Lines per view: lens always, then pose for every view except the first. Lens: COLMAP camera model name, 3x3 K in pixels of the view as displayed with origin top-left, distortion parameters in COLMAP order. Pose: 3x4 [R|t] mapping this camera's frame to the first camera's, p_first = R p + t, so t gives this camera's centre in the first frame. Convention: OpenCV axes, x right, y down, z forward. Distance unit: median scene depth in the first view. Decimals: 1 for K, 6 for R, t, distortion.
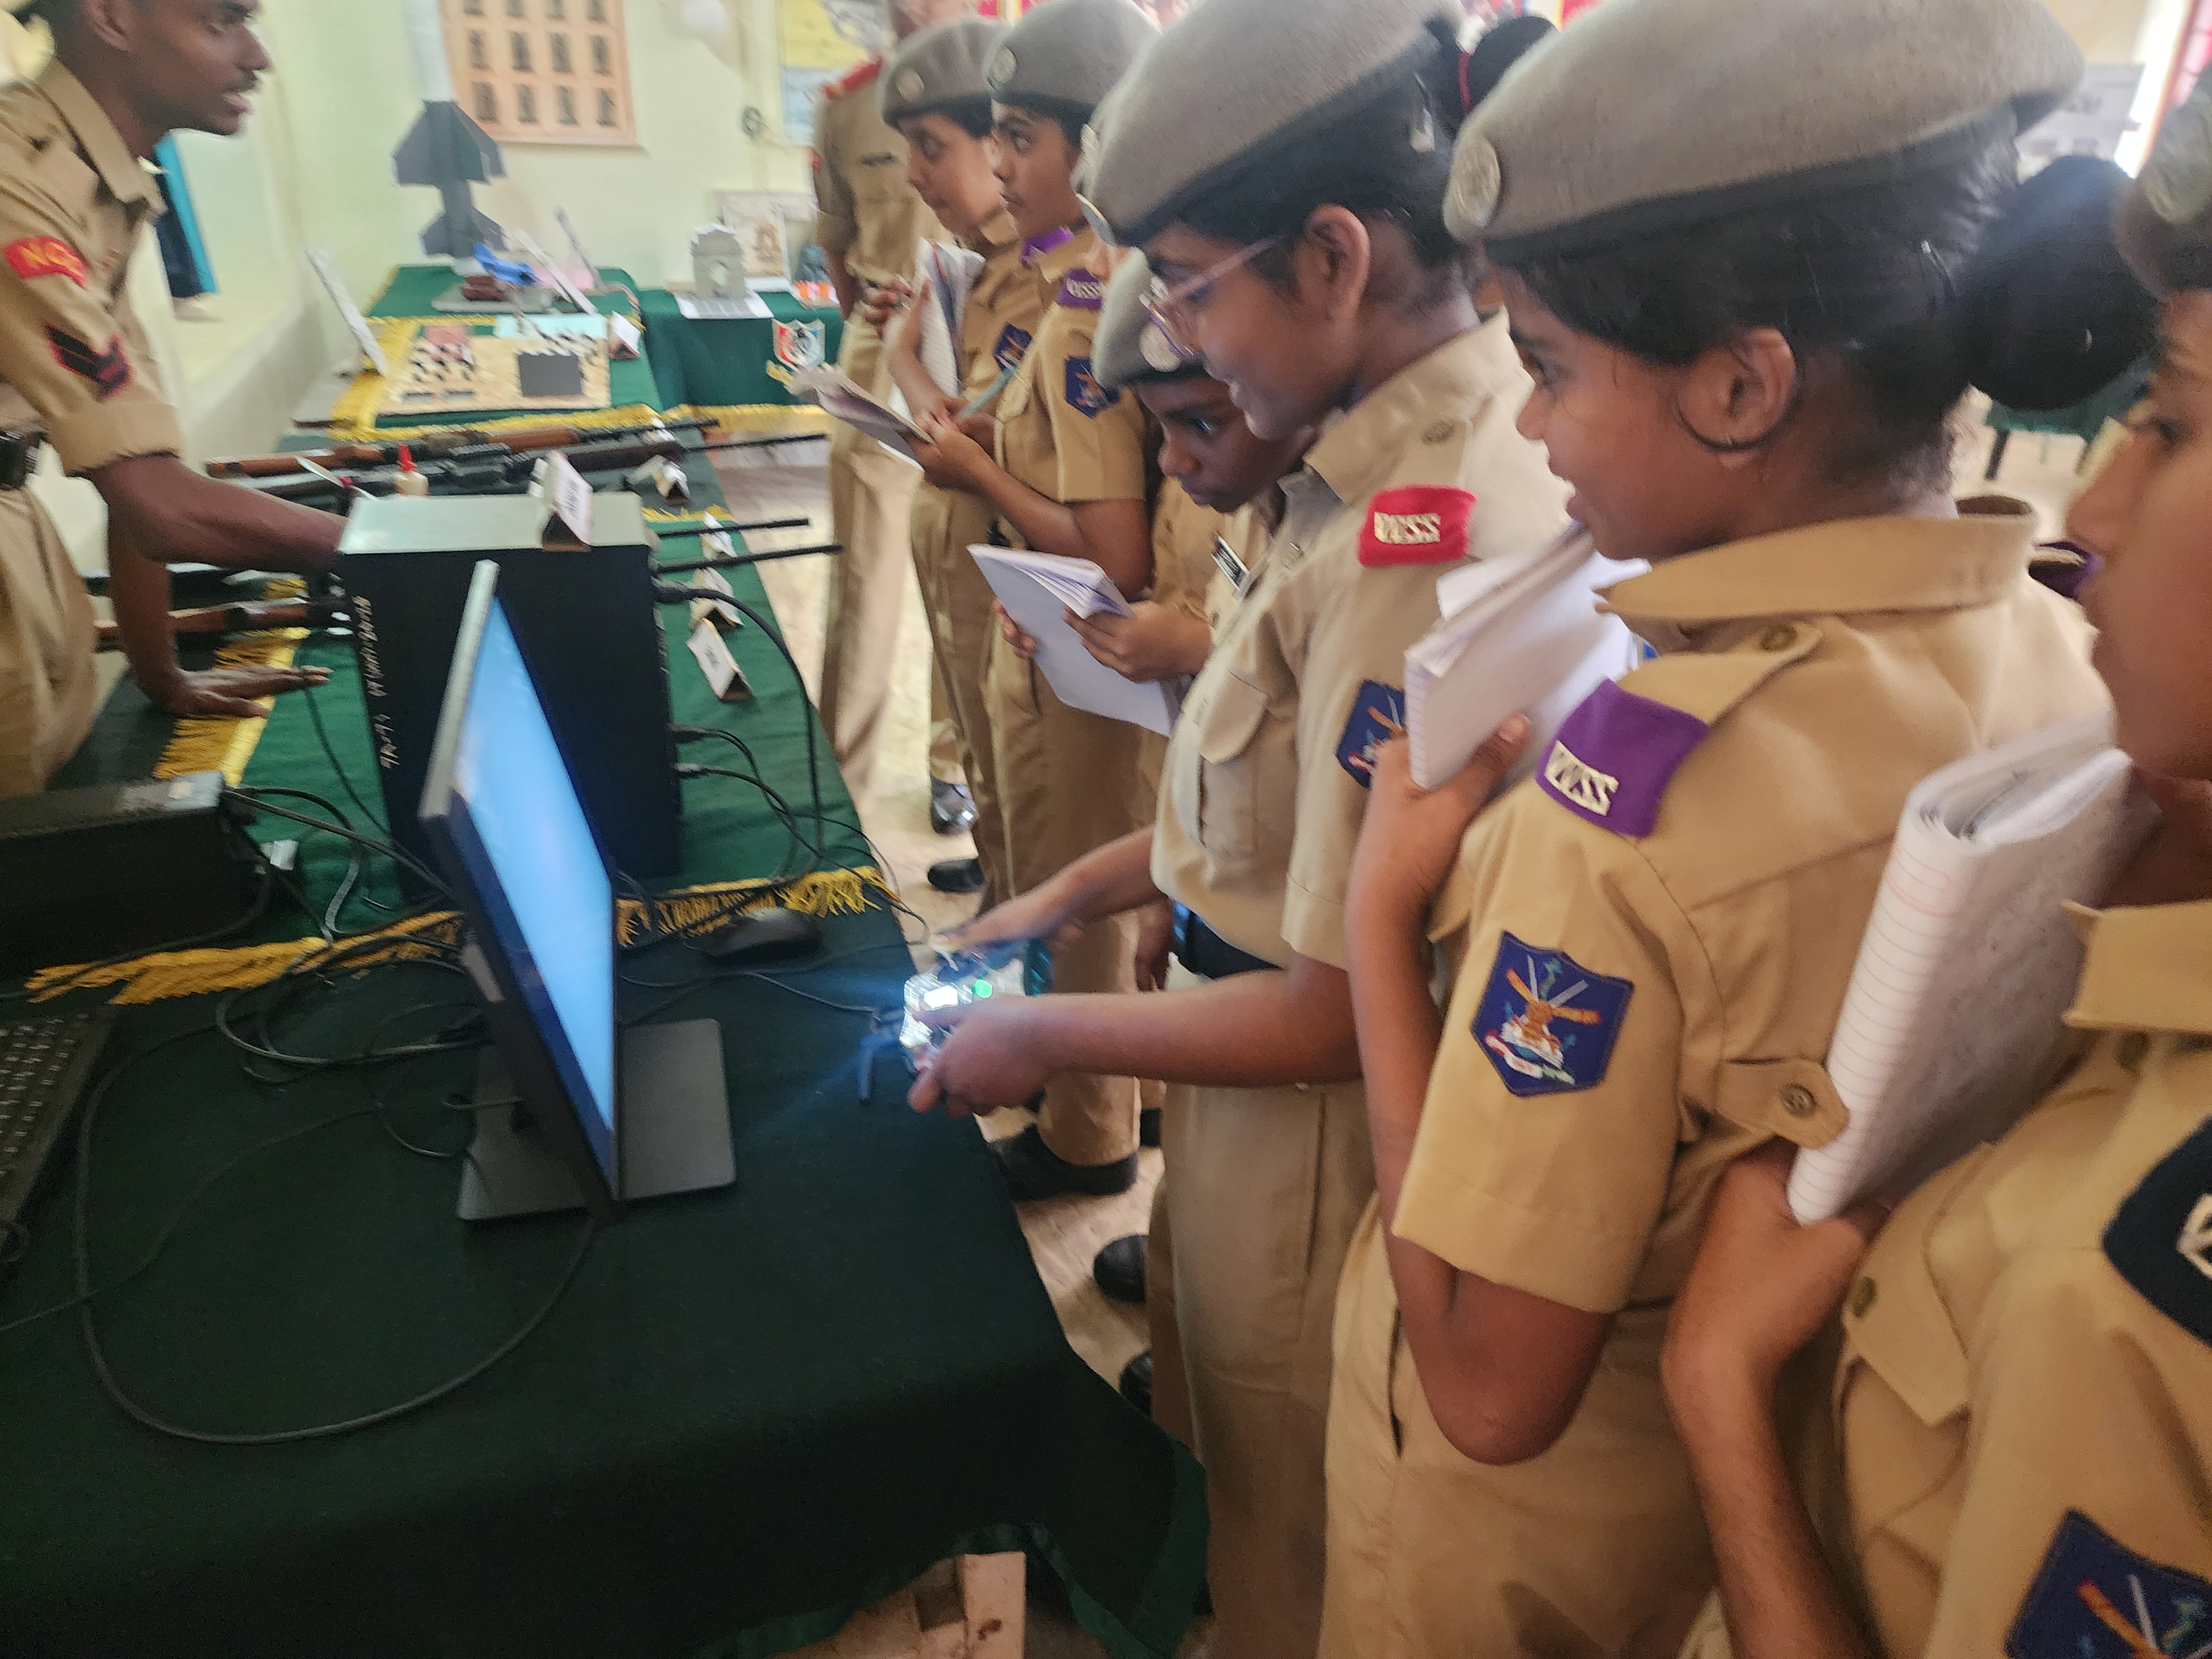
lens RADIAL K [[1487.7, 0, 1114.5], [0, 1487.7, 846.0], [0, 0, 1]] dist [0.070010, -0.064711]
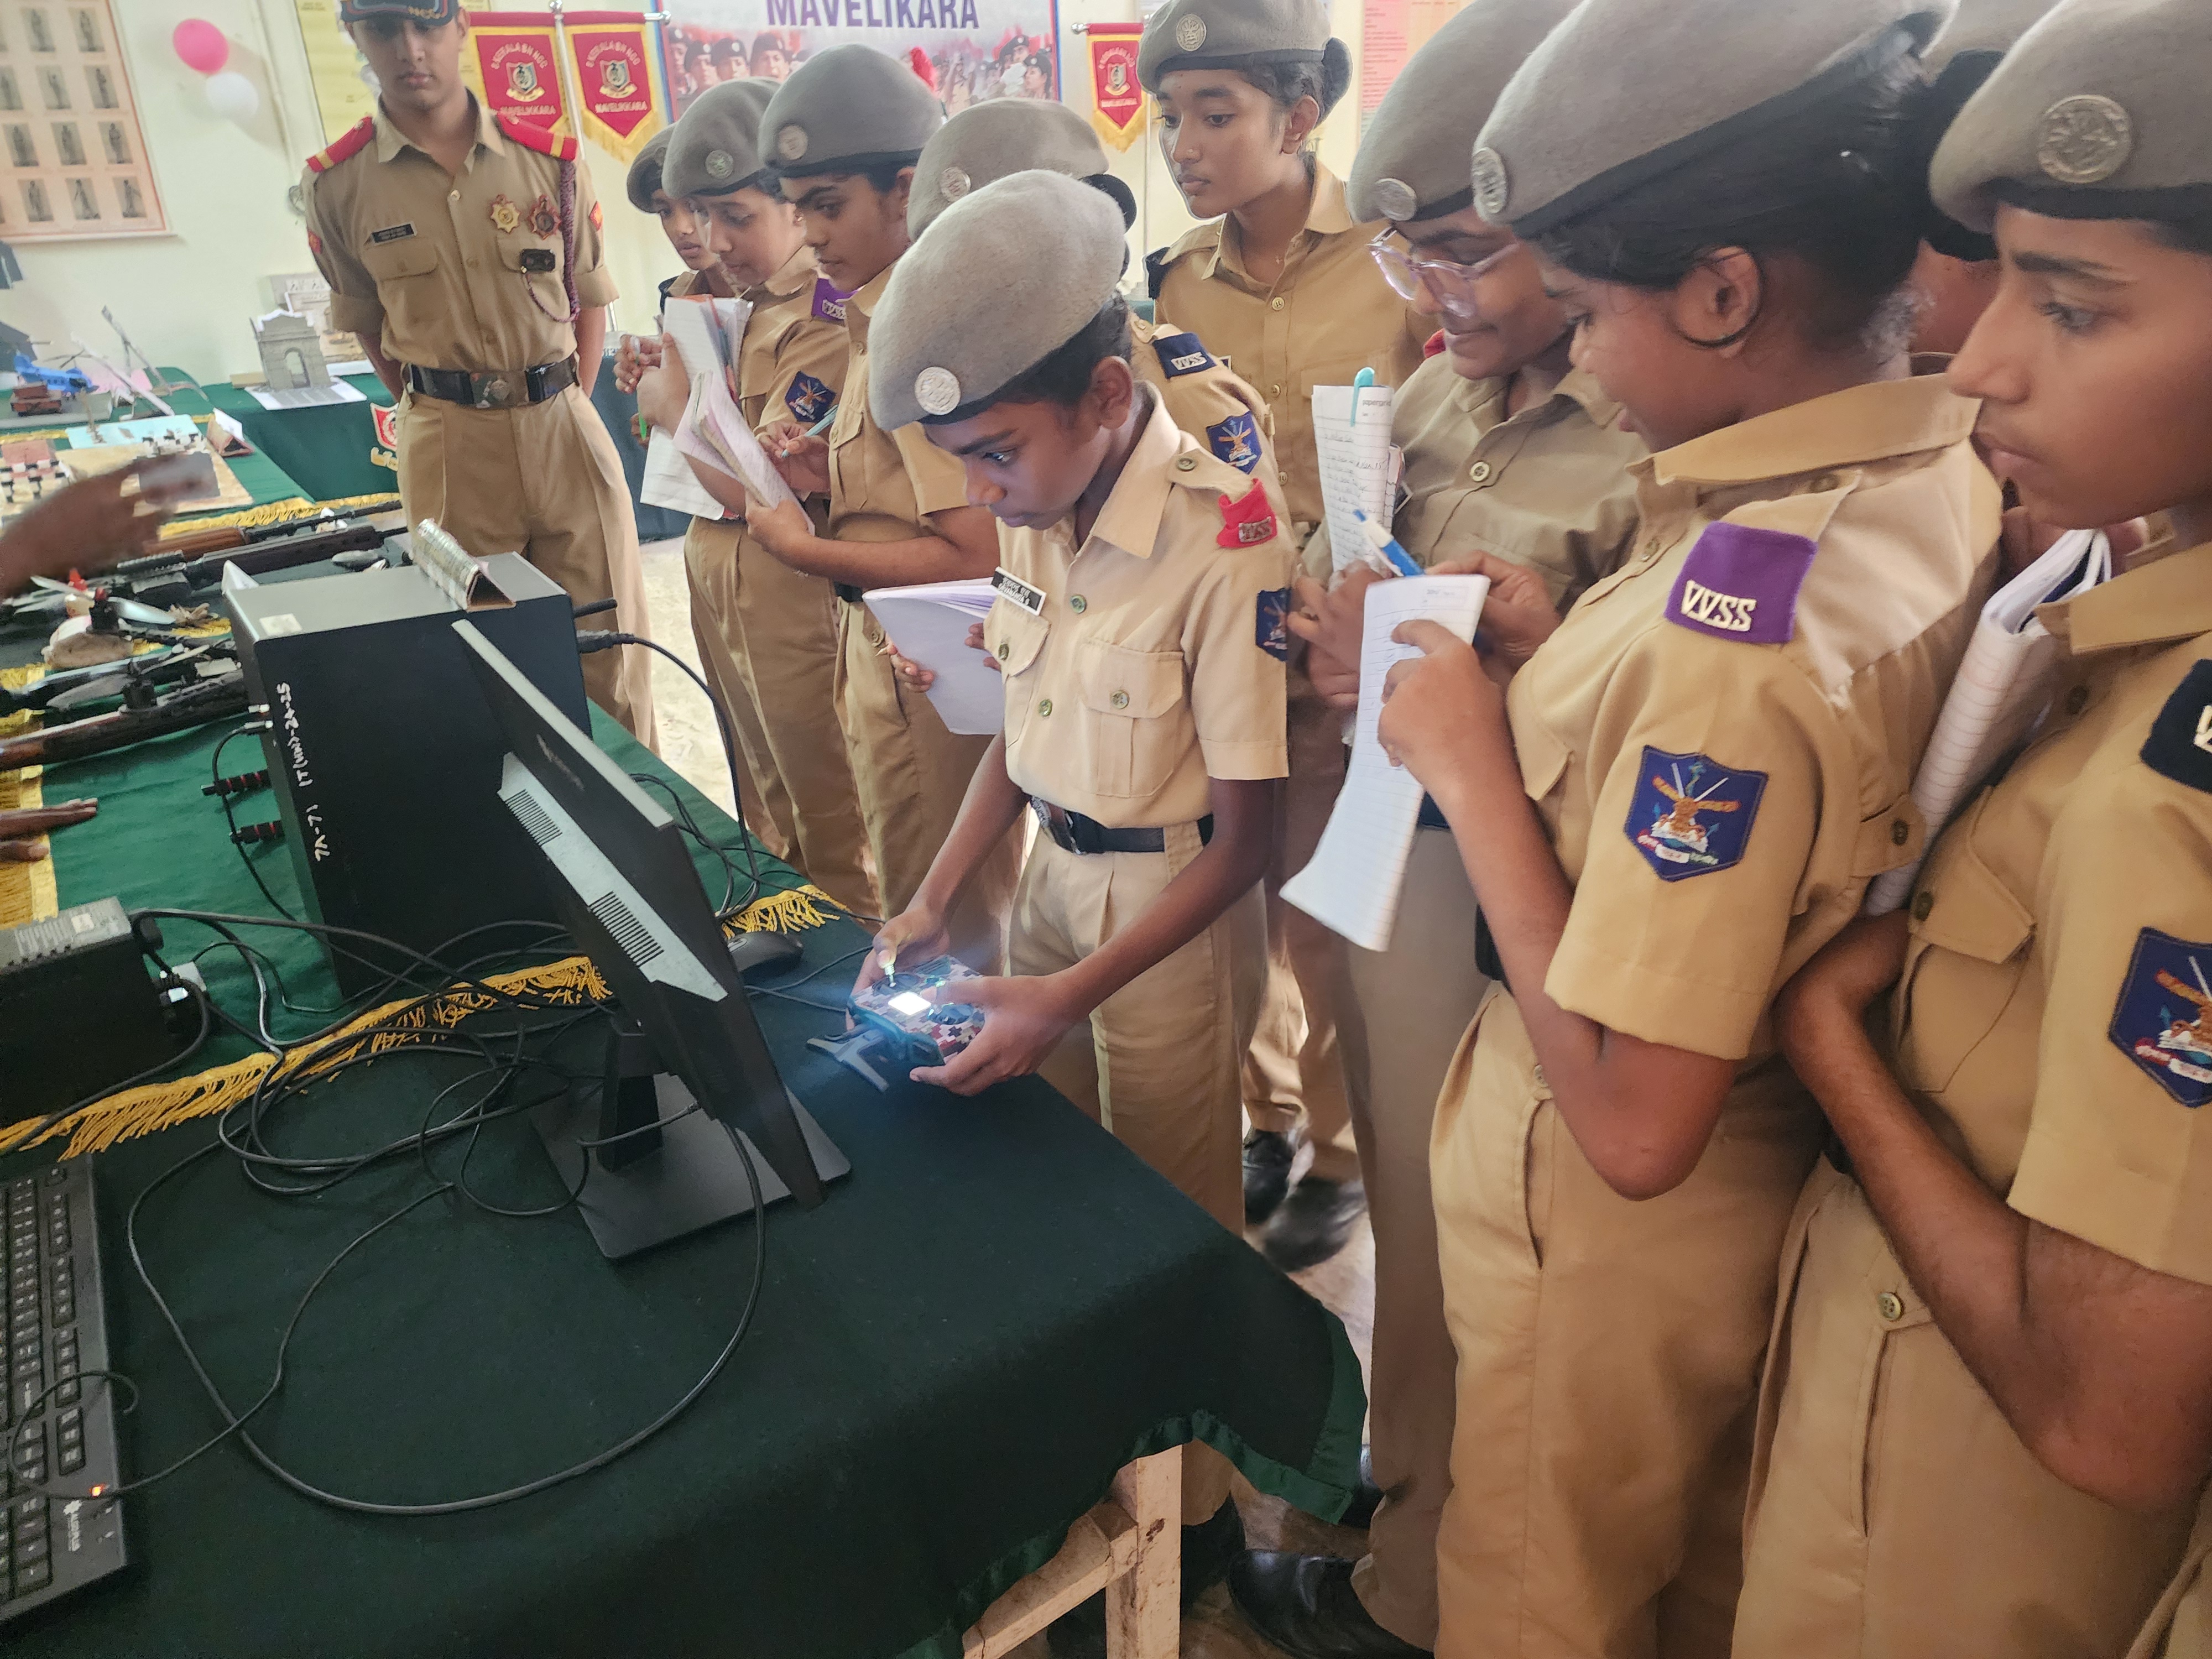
lens RADIAL K [[1487.7, 0, 1096.1], [0, 1487.7, 847.3], [0, 0, 1]] dist [0.070010, -0.064711]
pose [[0.957556, -0.170063, 0.232736, -0.212822], [0.175865, 0.984405, -0.004252, 0.028120], [-0.228383, 0.045002, 0.972531, -0.043103]]
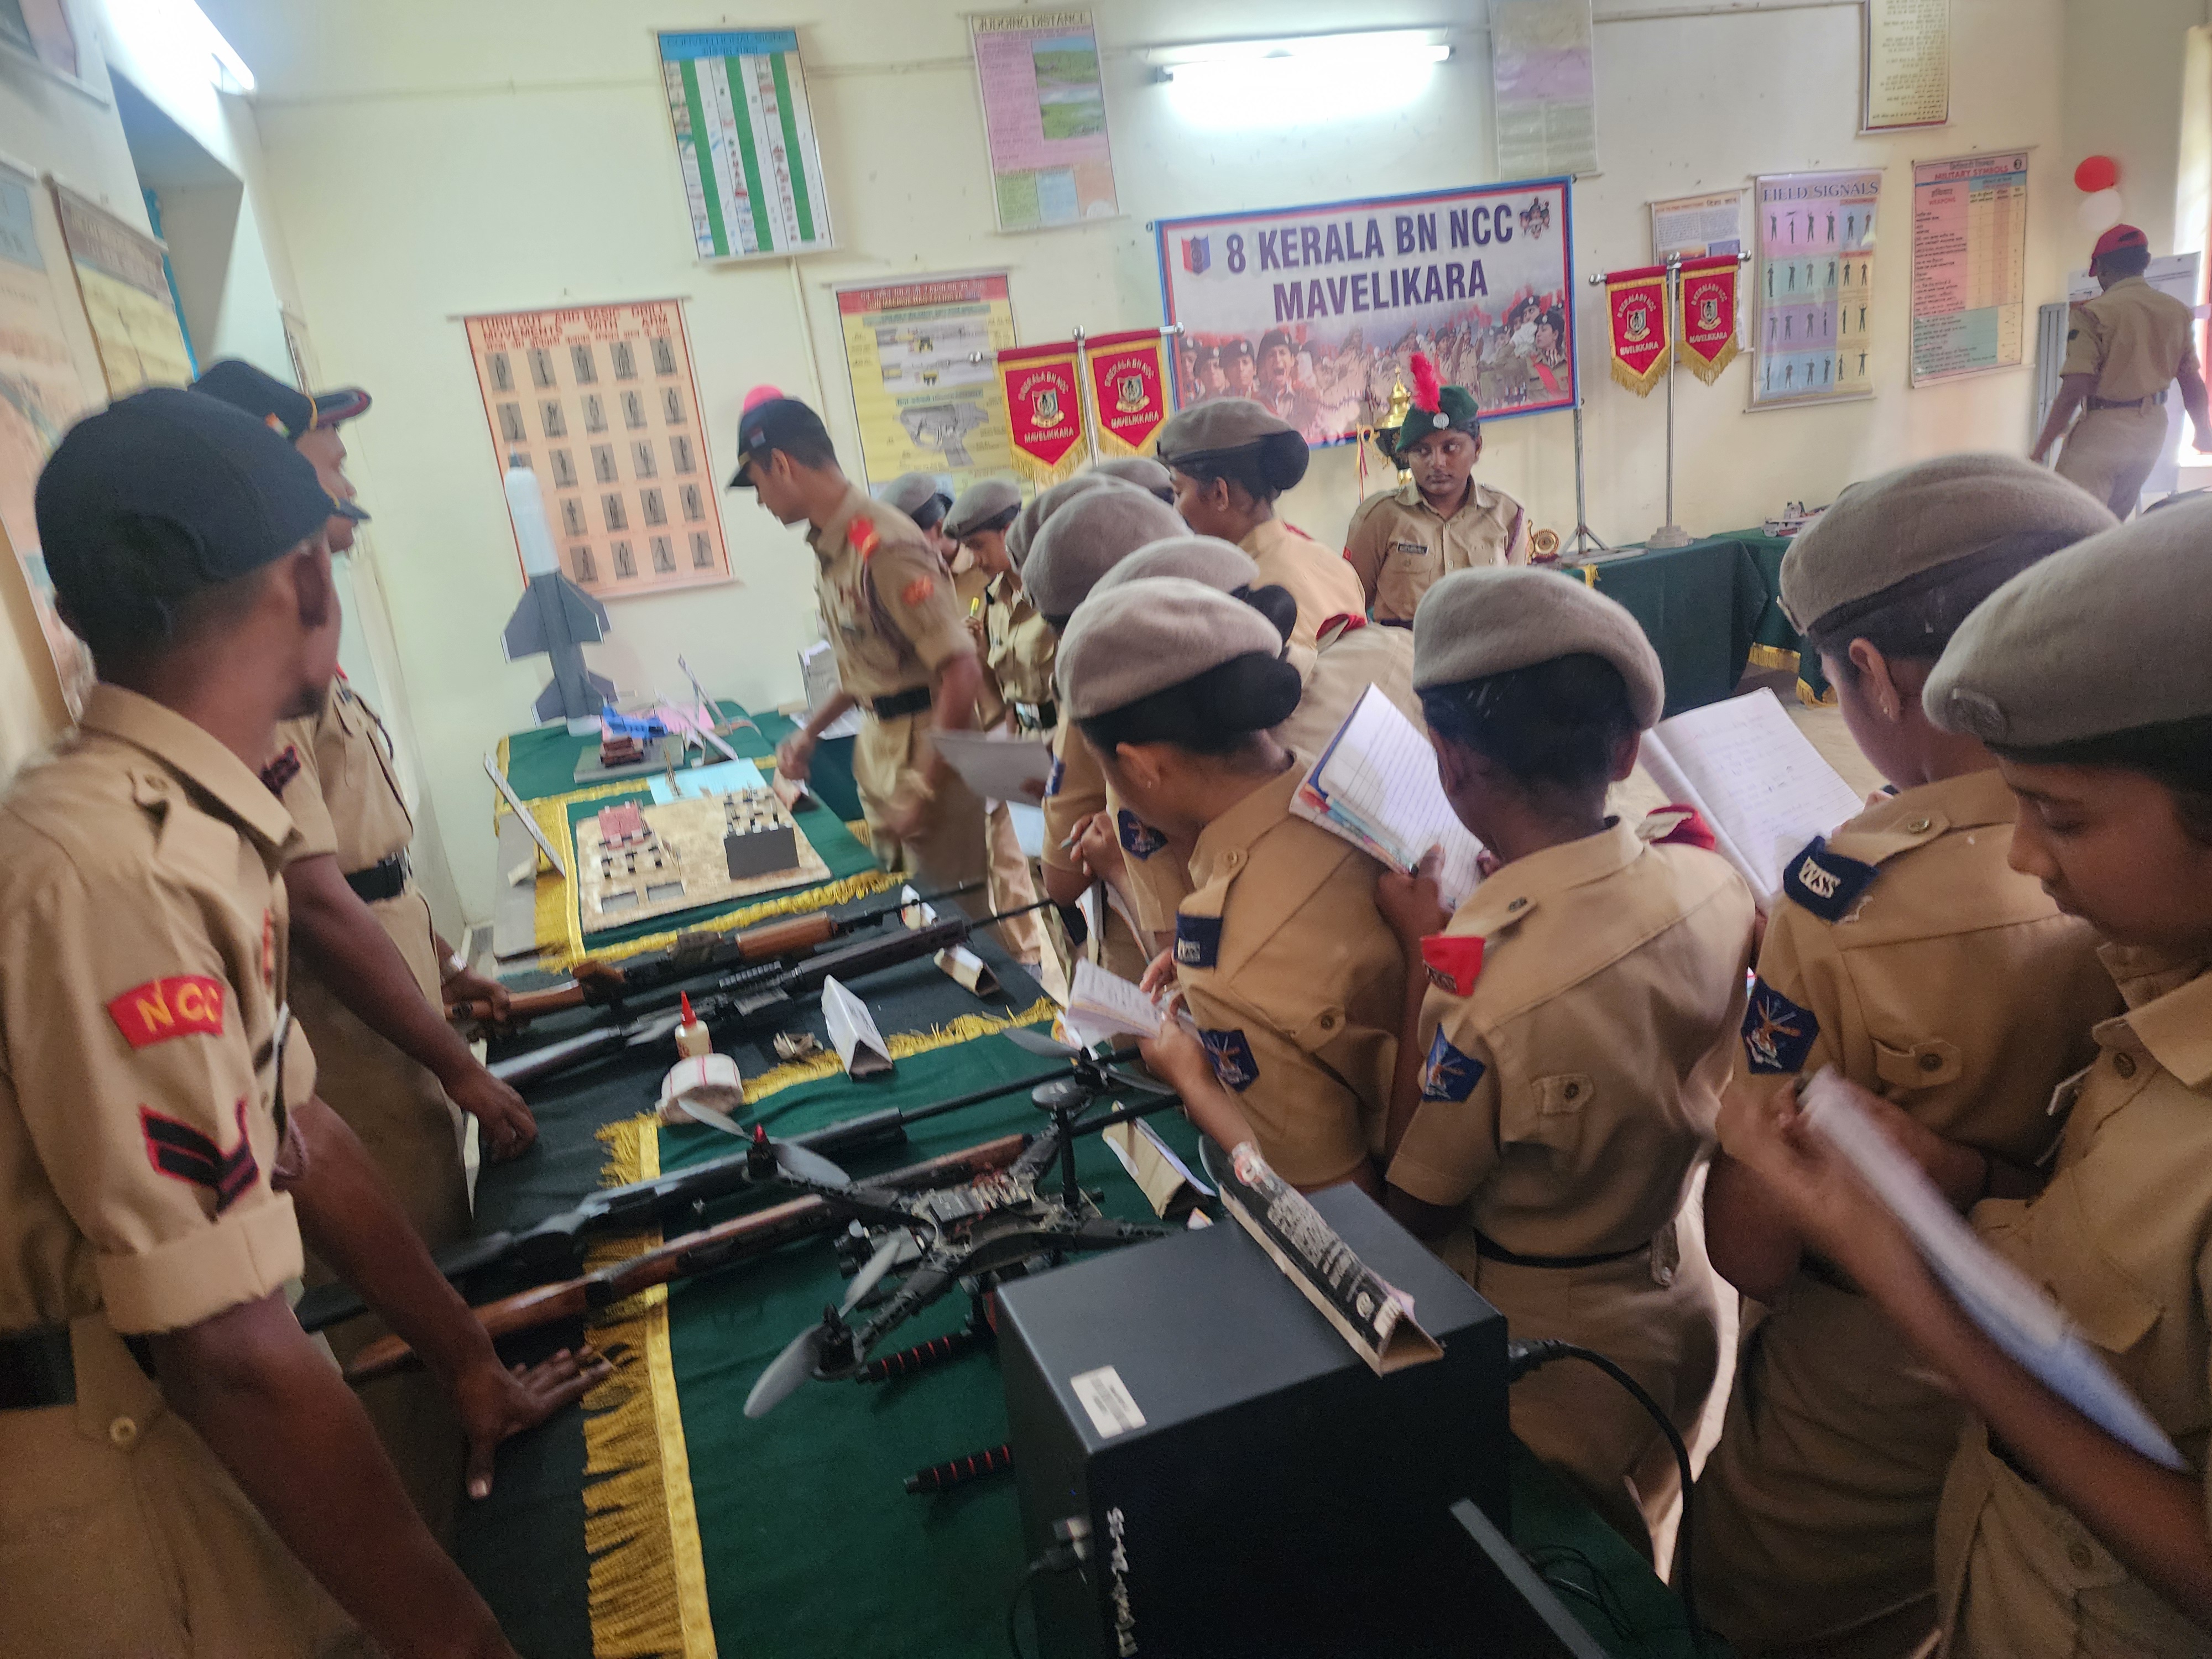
lens RADIAL K [[1487.7, 0, 1088.3], [0, 1487.7, 858.4], [0, 0, 1]] dist [0.070010, -0.064711]
pose [[0.986862, -0.160951, -0.014066, -0.399616], [0.155594, 0.970235, -0.185567, -0.267548], [0.043515, 0.180940, 0.982531, 0.317592]]
